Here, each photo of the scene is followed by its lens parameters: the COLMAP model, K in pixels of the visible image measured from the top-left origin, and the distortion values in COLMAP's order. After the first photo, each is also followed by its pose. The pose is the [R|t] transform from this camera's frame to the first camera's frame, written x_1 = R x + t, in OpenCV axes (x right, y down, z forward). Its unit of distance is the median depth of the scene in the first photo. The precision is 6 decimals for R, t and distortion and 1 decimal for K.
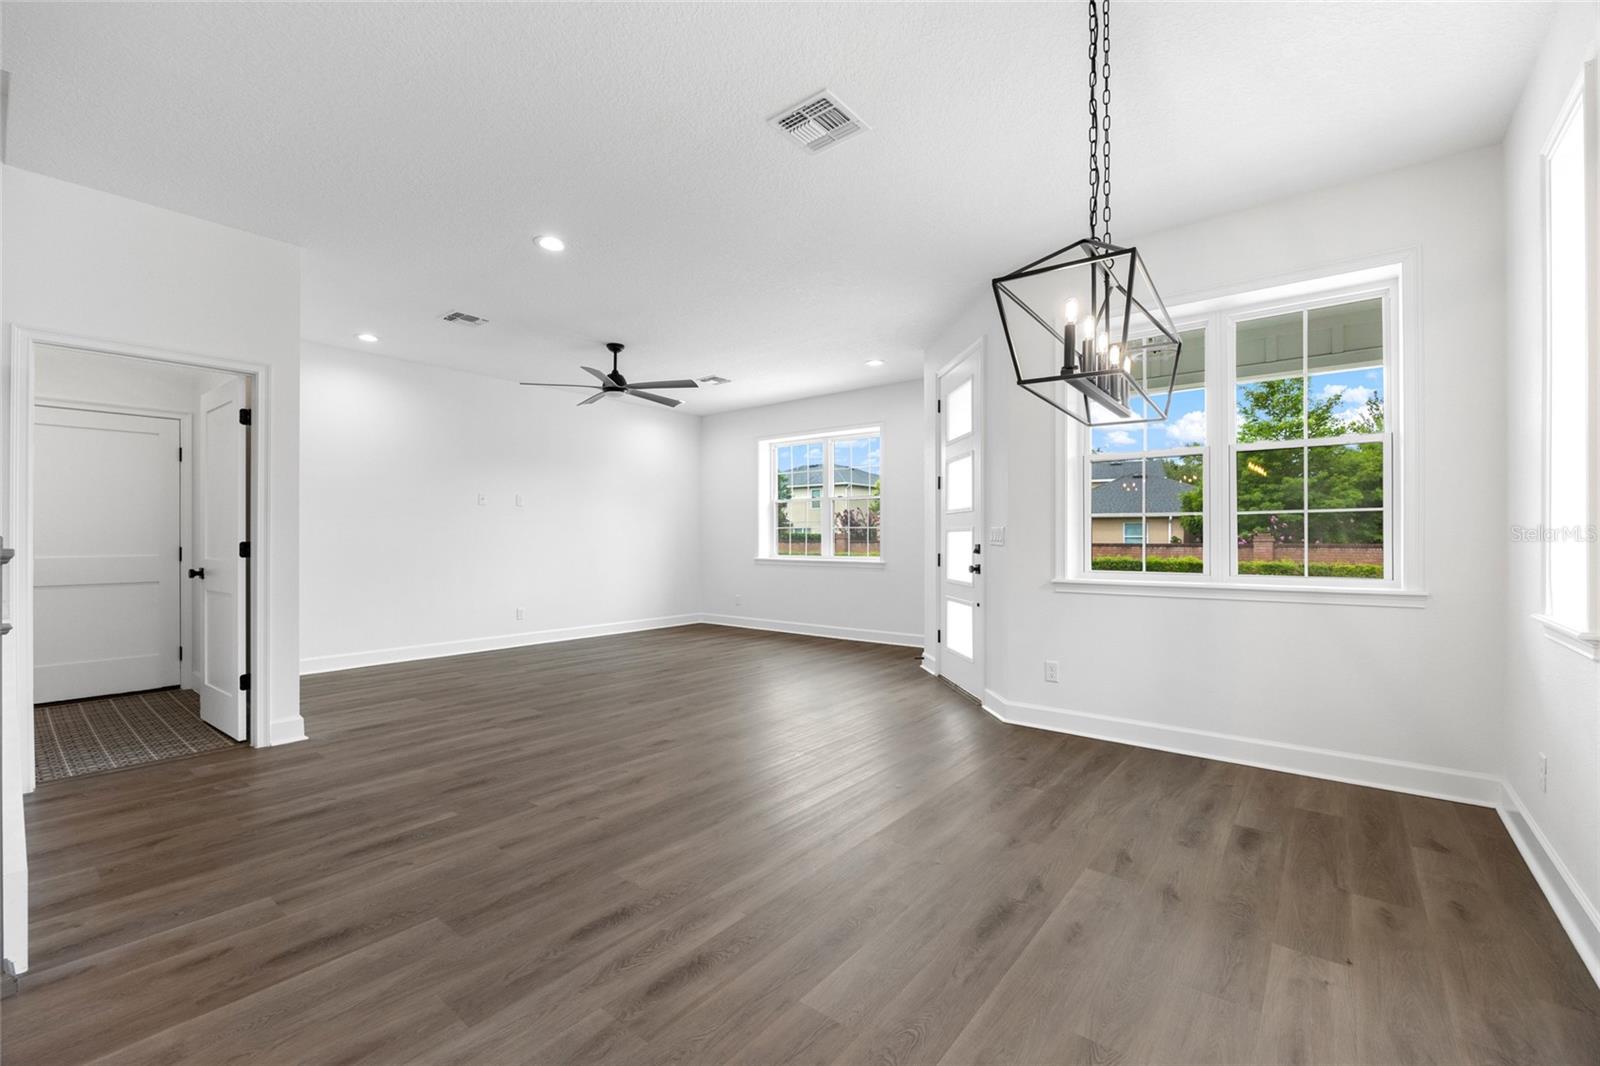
lens RADIAL K [[667.4, 0, 805.9], [0, 667.4, 535.0], [0, 0, 1]] dist [-0.011942, -0.000672]
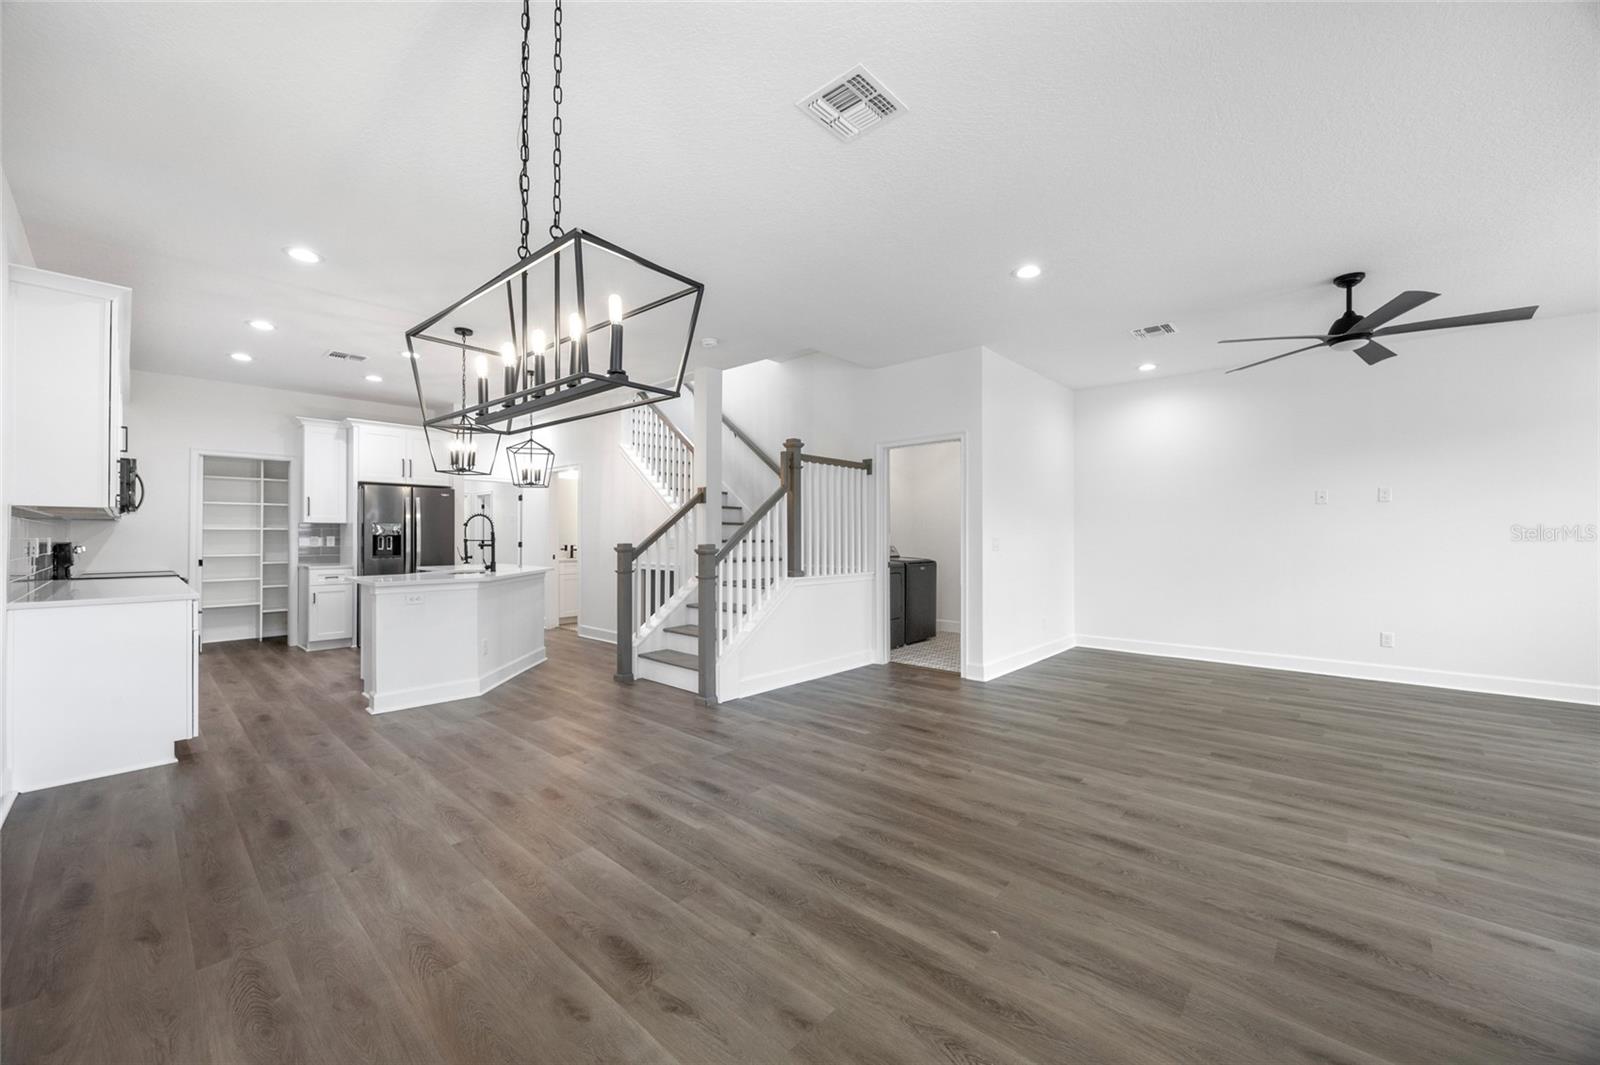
lens RADIAL K [[608.5, 0, 805.3], [0, 608.5, 532.0], [0, 0, 1]] dist [-0.000688, -0.001910]
pose [[-0.060235, -0.006349, -0.998164, 0.672824], [0.006584, 0.999955, -0.006758, -0.015696], [0.998162, -0.006979, -0.060191, 0.764013]]
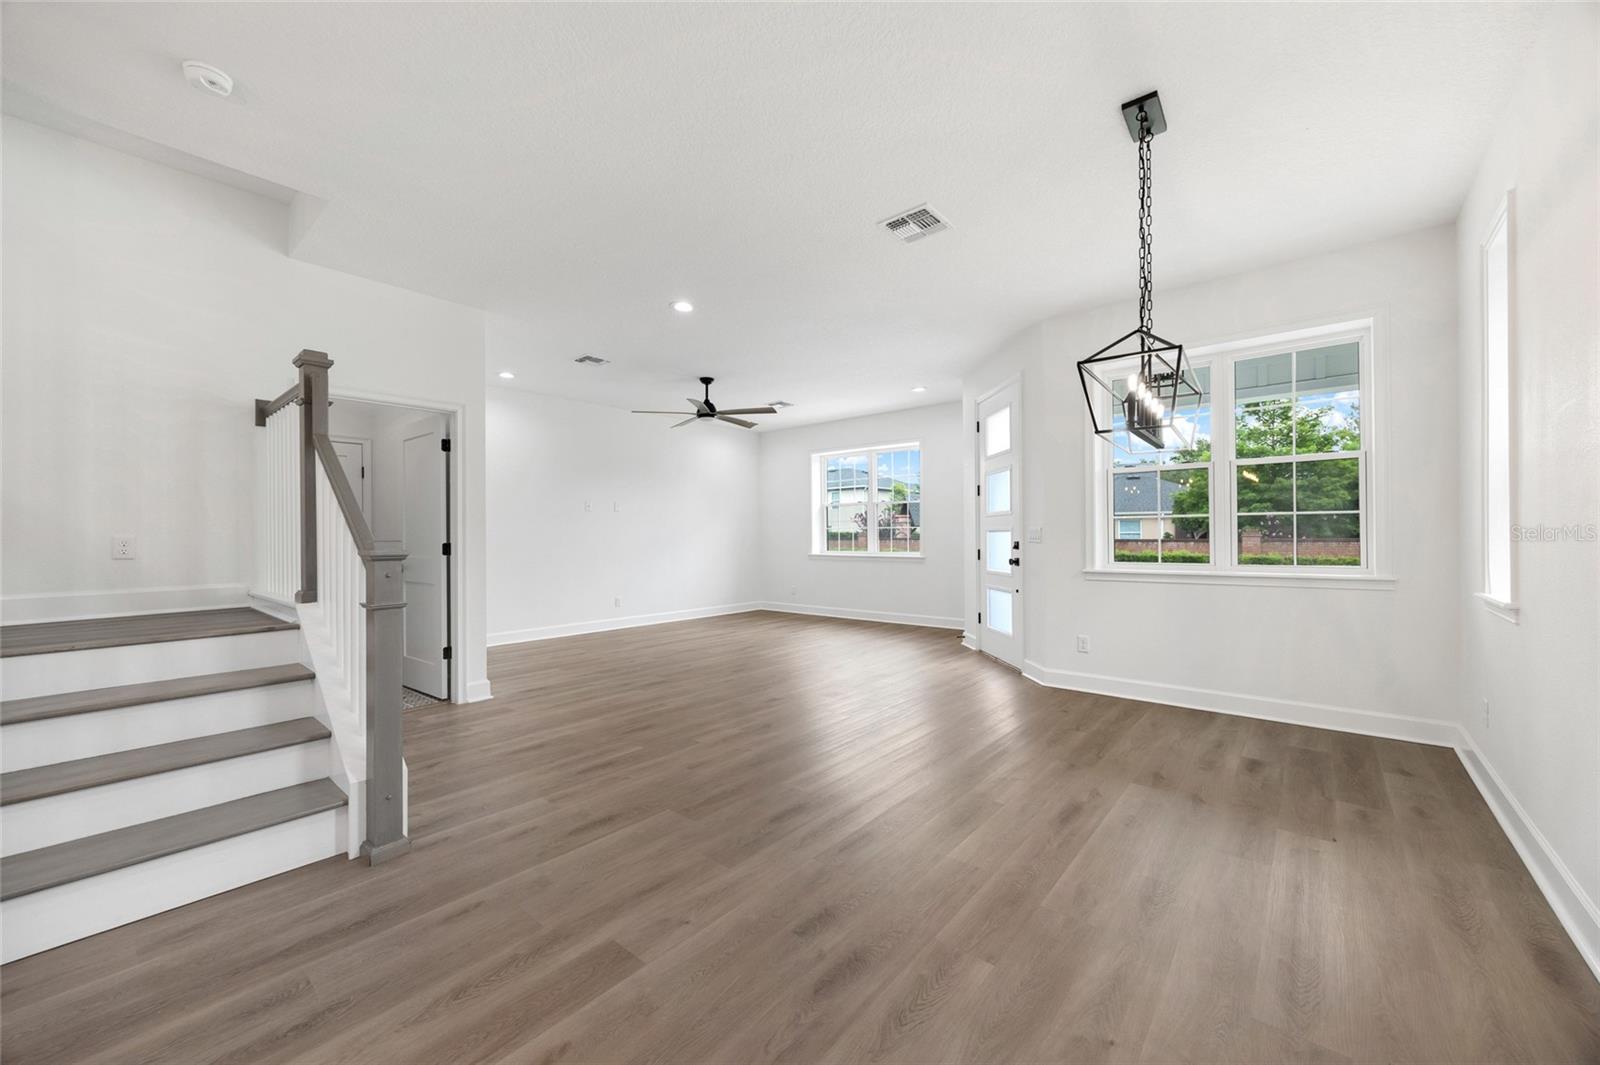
lens RADIAL K [[608.5, 0, 802.5], [0, 608.5, 531.6], [0, 0, 1]] dist [-0.000688, -0.001910]
pose [[0.999503, -0.006377, -0.030877, -0.134210], [0.006310, 0.999978, -0.002269, -0.005423], [0.030891, 0.002073, 0.999521, -0.167929]]
